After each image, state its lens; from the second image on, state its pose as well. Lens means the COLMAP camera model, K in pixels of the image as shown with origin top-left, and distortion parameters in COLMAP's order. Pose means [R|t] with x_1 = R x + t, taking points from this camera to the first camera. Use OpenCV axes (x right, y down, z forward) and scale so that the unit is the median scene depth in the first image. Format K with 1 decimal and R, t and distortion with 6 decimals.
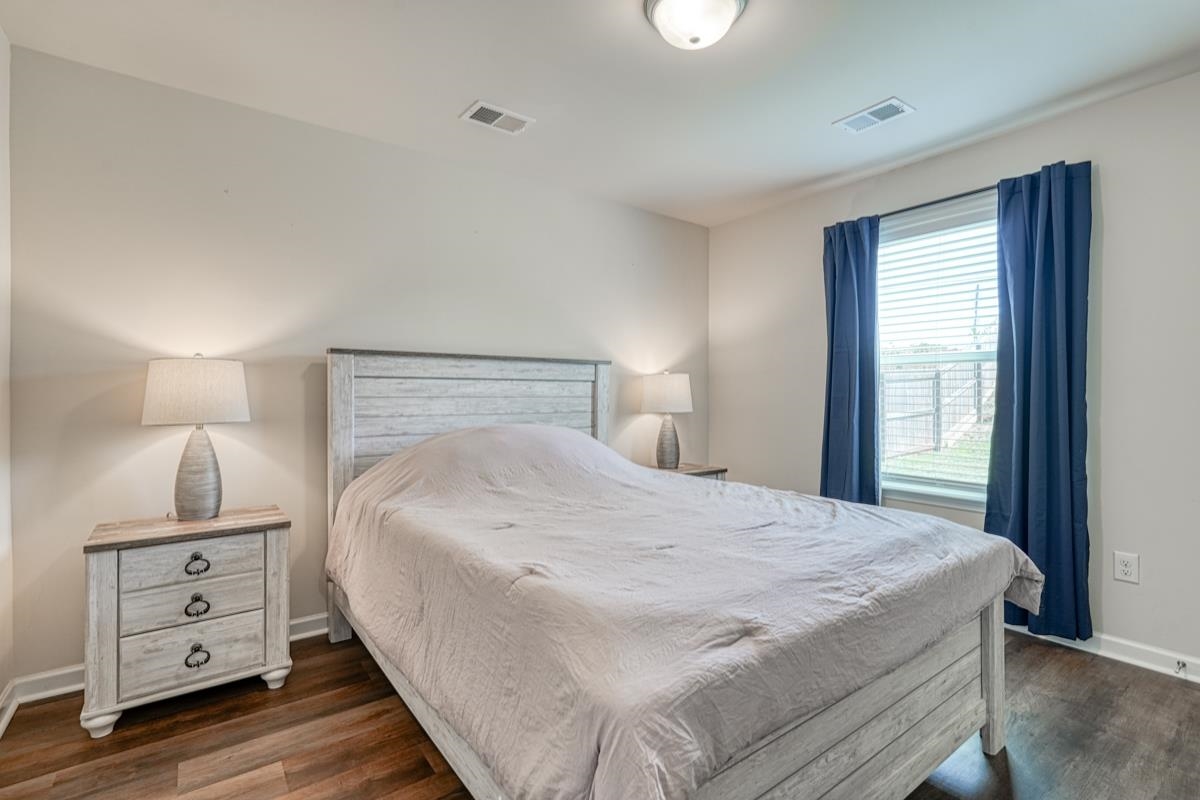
lens RADIAL K [[546.0, 0, 598.3], [0, 546.0, 396.2], [0, 0, 1]] dist [-0.000296, 0.000117]
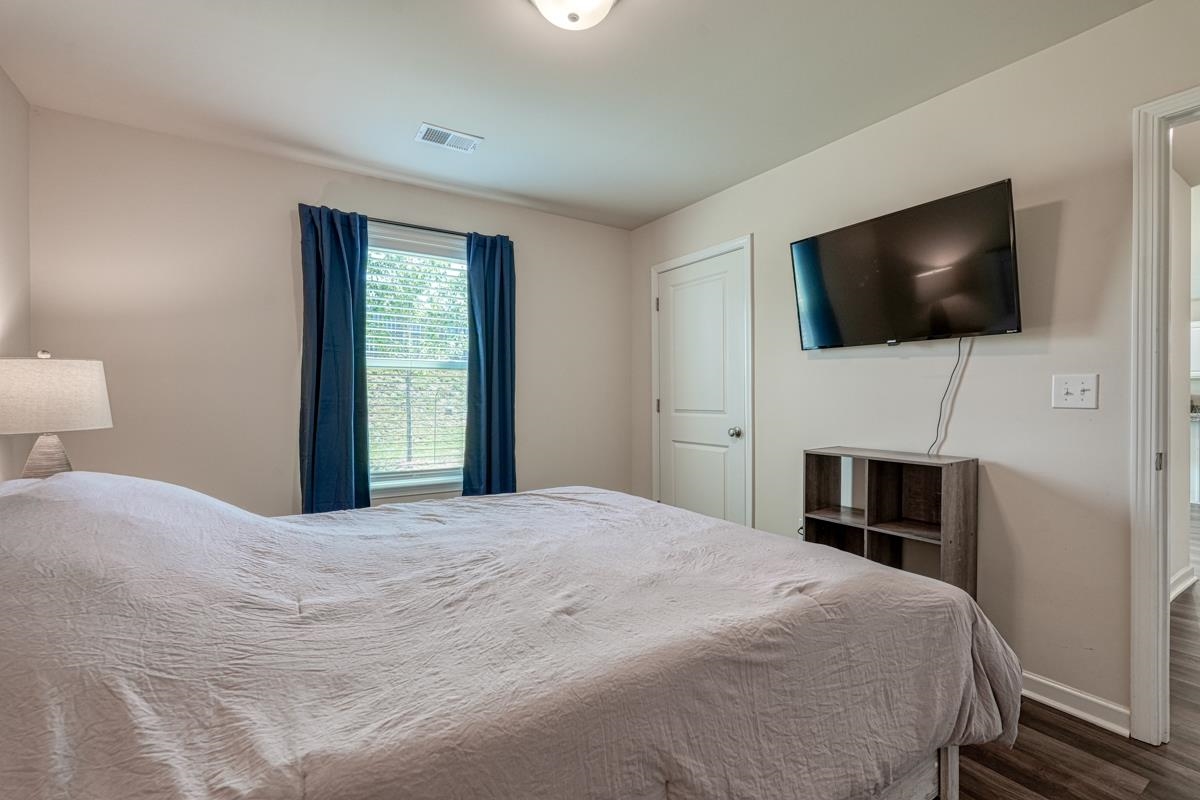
lens RADIAL K [[523.7, 0, 600.0], [0, 523.7, 400.0], [0, 0, 1]] dist [-0.002722, 0.000708]
pose [[0.078207, -0.009788, 0.996889, -0.432588], [0.004657, 0.999944, 0.009452, -0.004450], [-0.996926, 0.003903, 0.078249, 0.531376]]
